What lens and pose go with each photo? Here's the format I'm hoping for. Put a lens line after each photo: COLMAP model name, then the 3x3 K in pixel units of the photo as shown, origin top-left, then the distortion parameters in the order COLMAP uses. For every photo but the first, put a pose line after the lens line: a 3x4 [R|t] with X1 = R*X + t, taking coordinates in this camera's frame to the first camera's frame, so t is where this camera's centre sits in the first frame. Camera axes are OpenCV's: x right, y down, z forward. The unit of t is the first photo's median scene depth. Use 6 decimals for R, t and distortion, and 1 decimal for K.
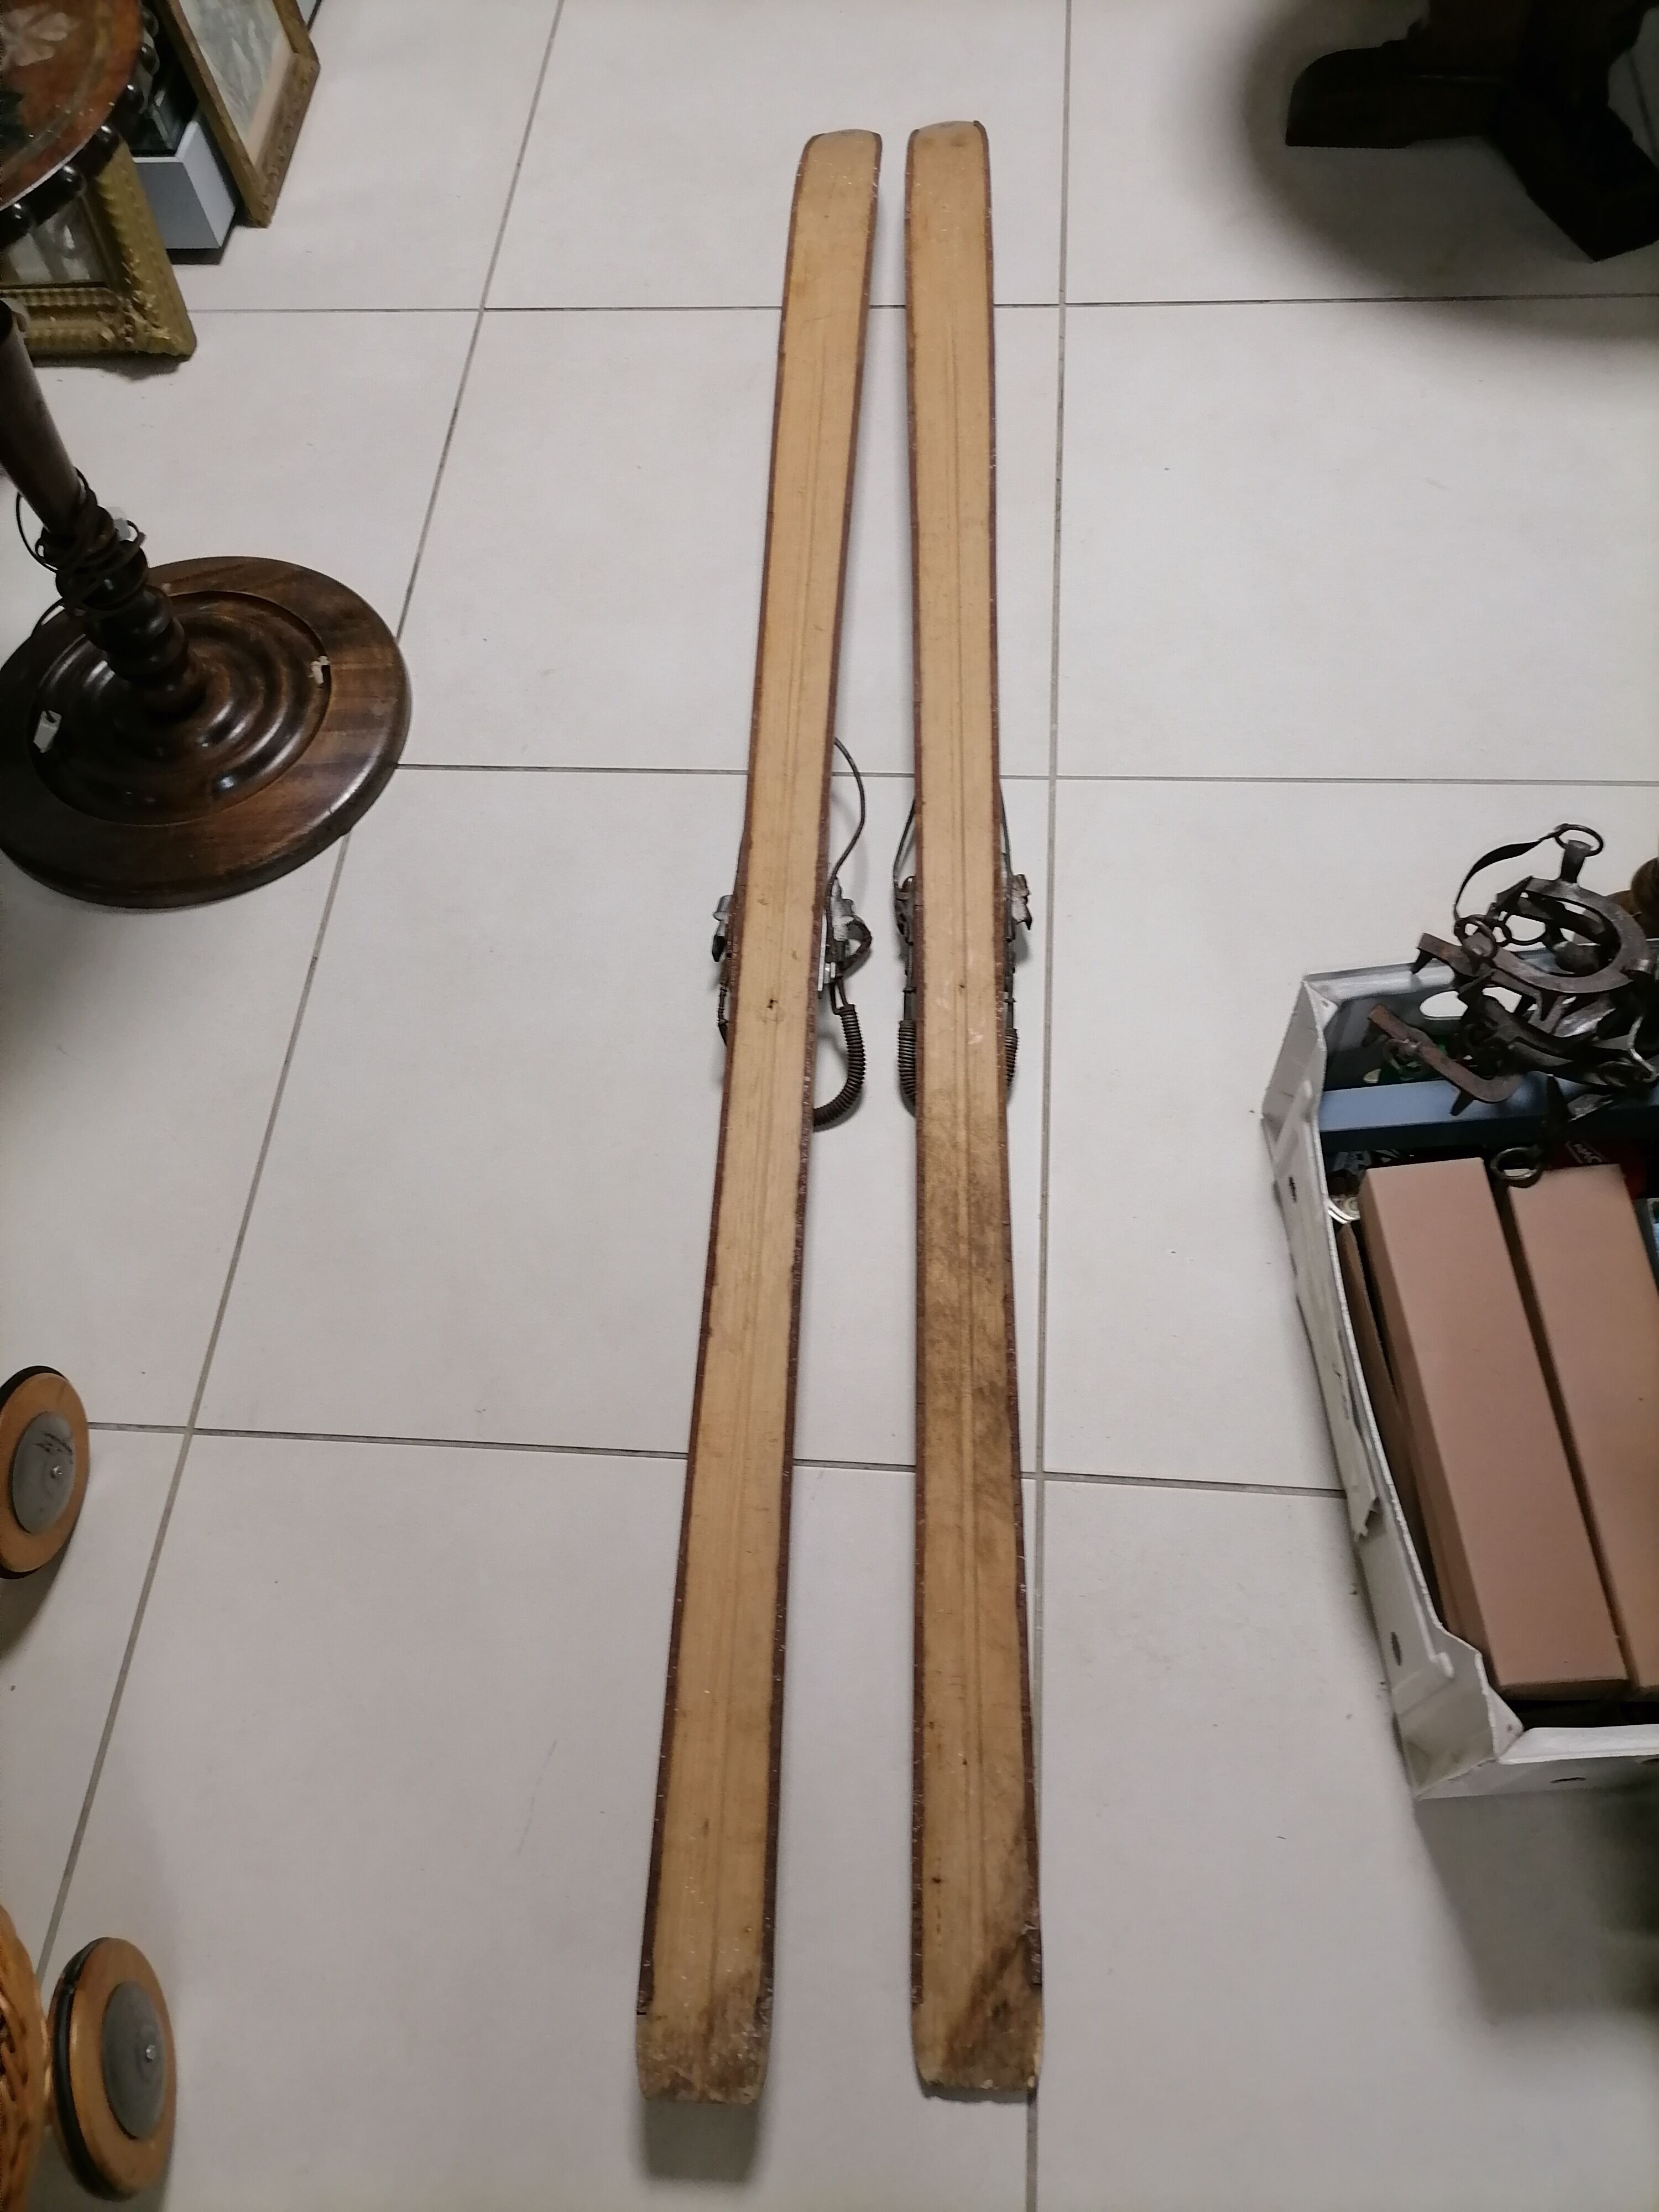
lens RADIAL K [[1661.4, 0, 810.2], [0, 1661.4, 1102.4], [0, 0, 1]] dist [0.016841, 0.003023]
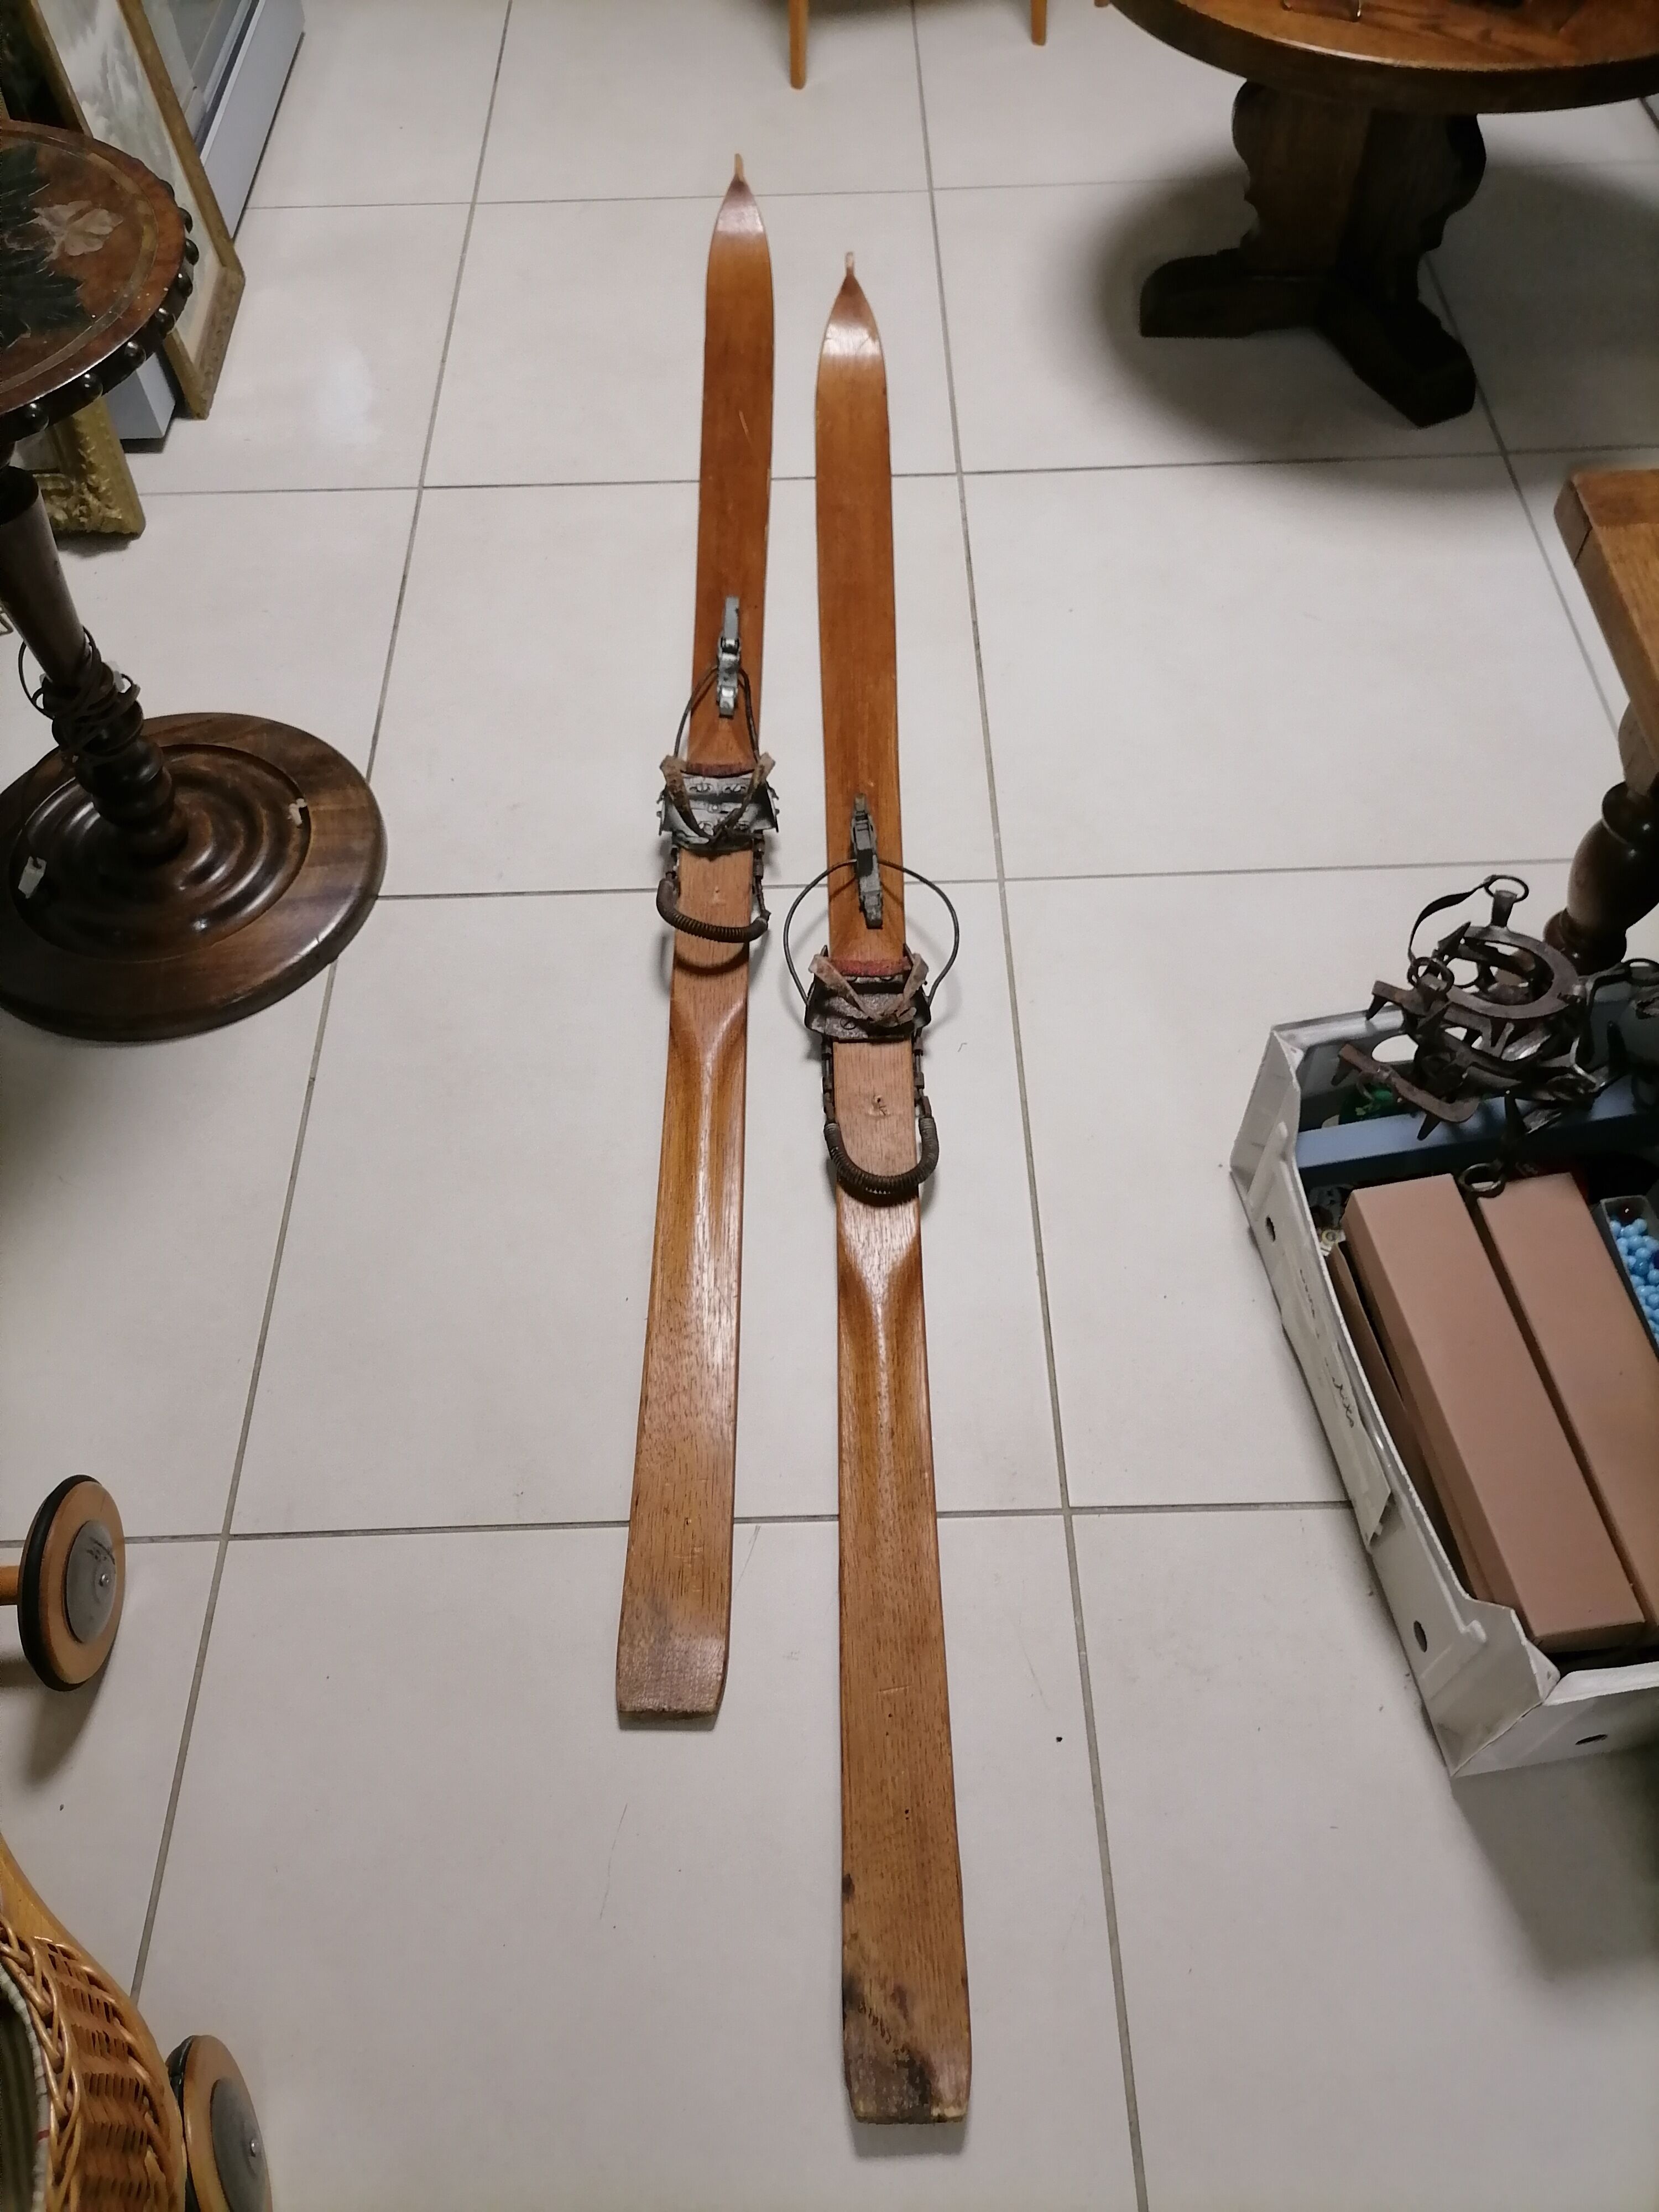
lens RADIAL K [[1661.4, 0, 810.2], [0, 1661.4, 1102.4], [0, 0, 1]] dist [0.016841, 0.003023]
pose [[0.994336, -0.051573, 0.092934, -0.100631], [0.061135, 0.992784, -0.103161, 0.061384], [-0.086943, 0.108258, 0.990314, -0.054414]]
